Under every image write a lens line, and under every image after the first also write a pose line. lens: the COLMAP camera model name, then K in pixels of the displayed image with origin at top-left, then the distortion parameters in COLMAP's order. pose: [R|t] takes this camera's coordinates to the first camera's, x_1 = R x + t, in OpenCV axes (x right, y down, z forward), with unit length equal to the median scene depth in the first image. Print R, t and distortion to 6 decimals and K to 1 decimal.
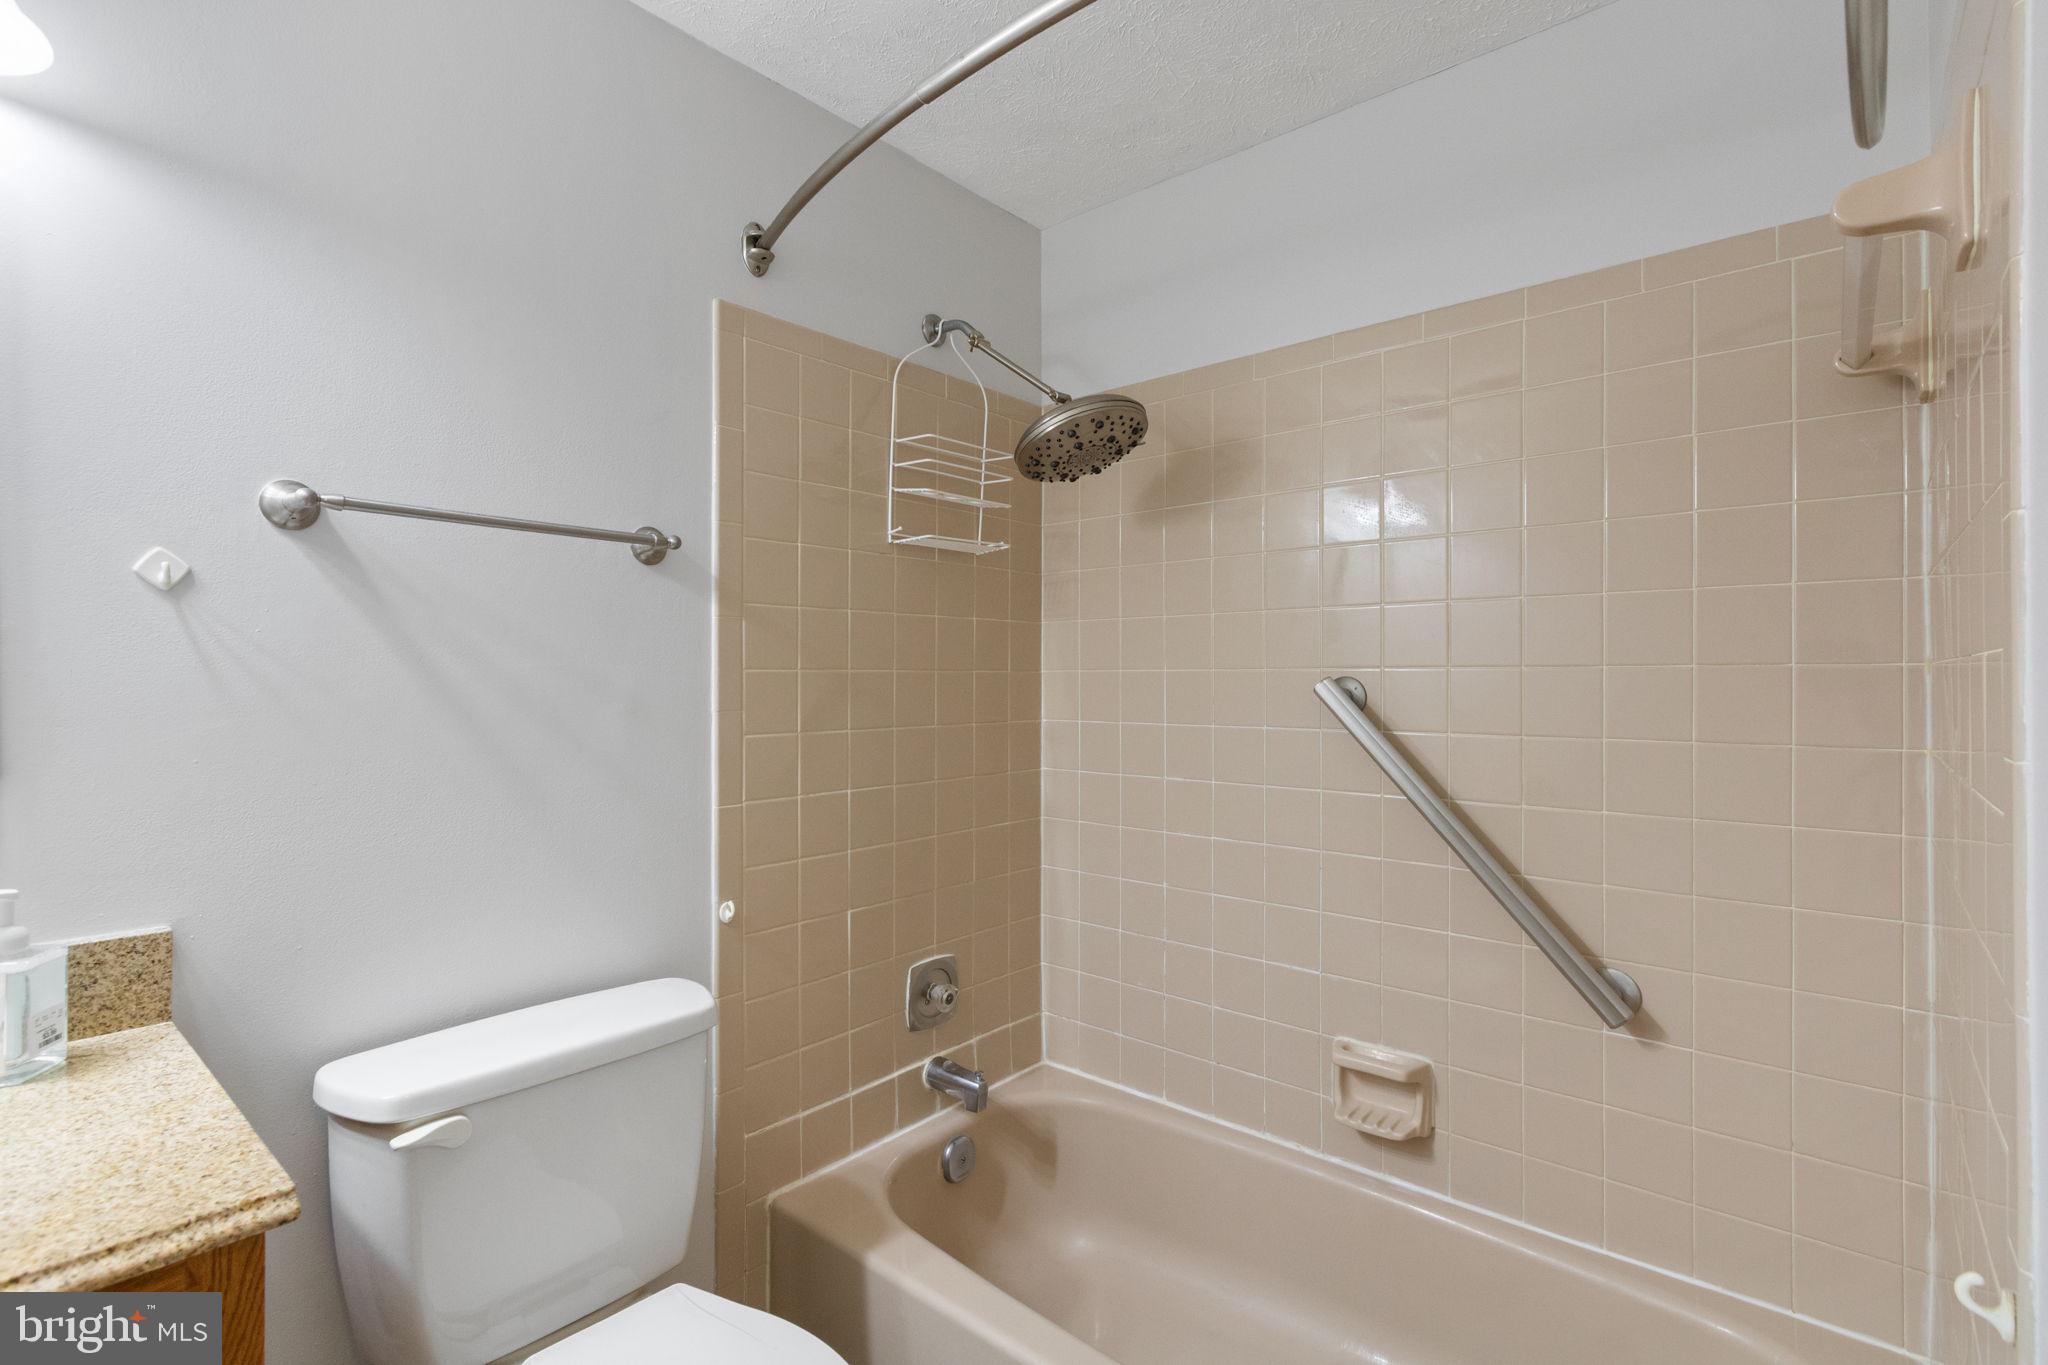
lens RADIAL K [[947.7, 0, 1017.2], [0, 947.7, 678.5], [0, 0, 1]] dist [0.010970, -0.001823]
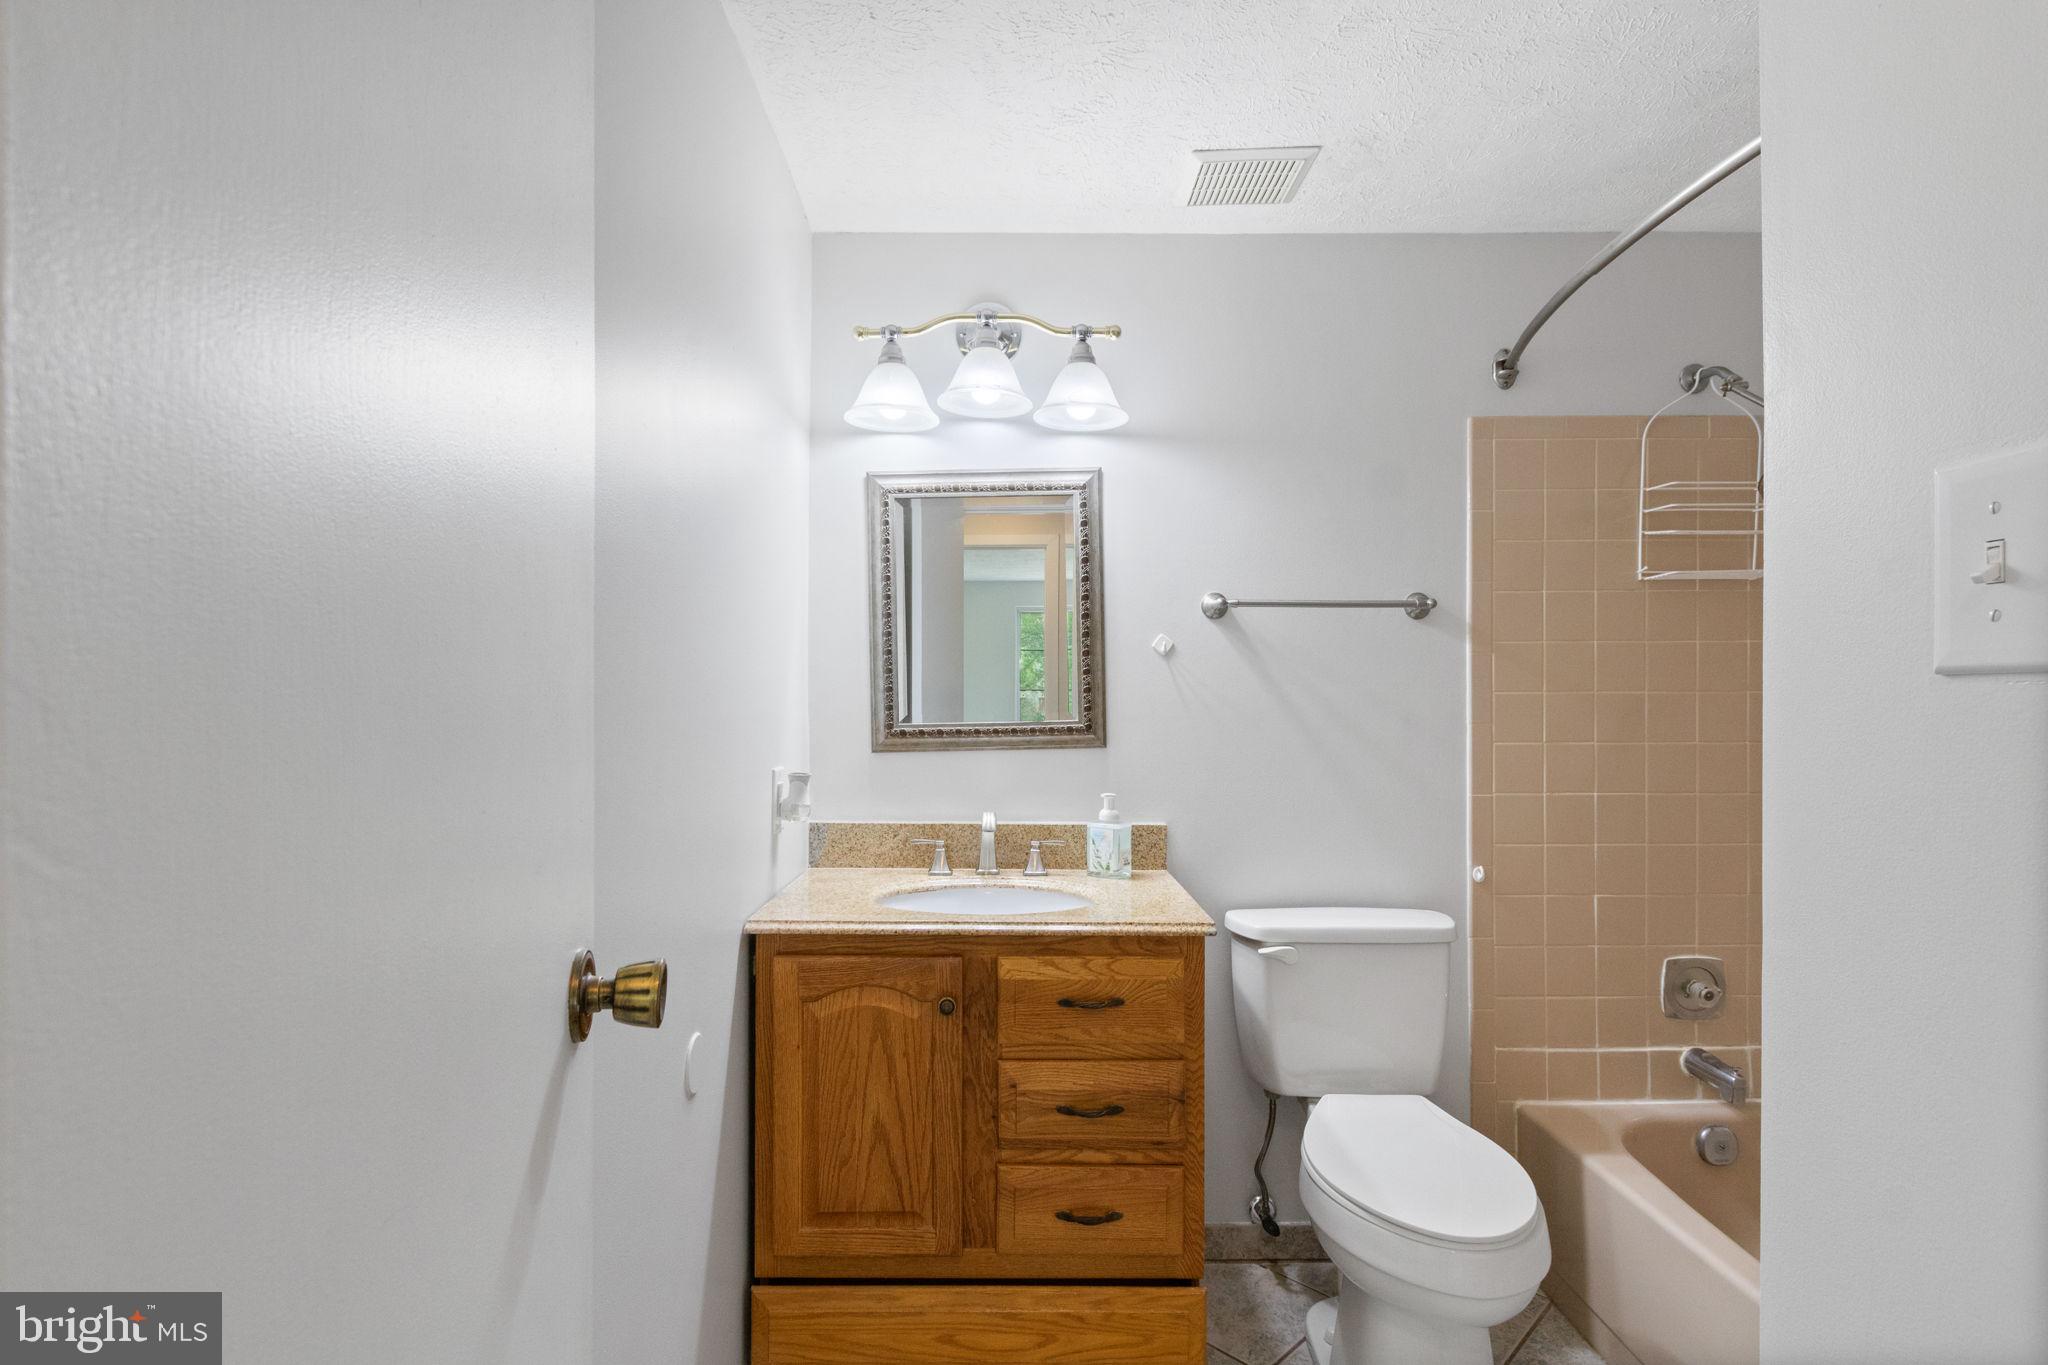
lens RADIAL K [[978.7, 0, 1008.3], [0, 978.7, 705.2], [0, 0, 1]] dist [0.002190, -0.000617]
pose [[0.650208, 0.003898, -0.759746, 0.291533], [0.000887, 0.999982, 0.005890, -0.000097], [0.759755, -0.004504, 0.650193, -0.373610]]
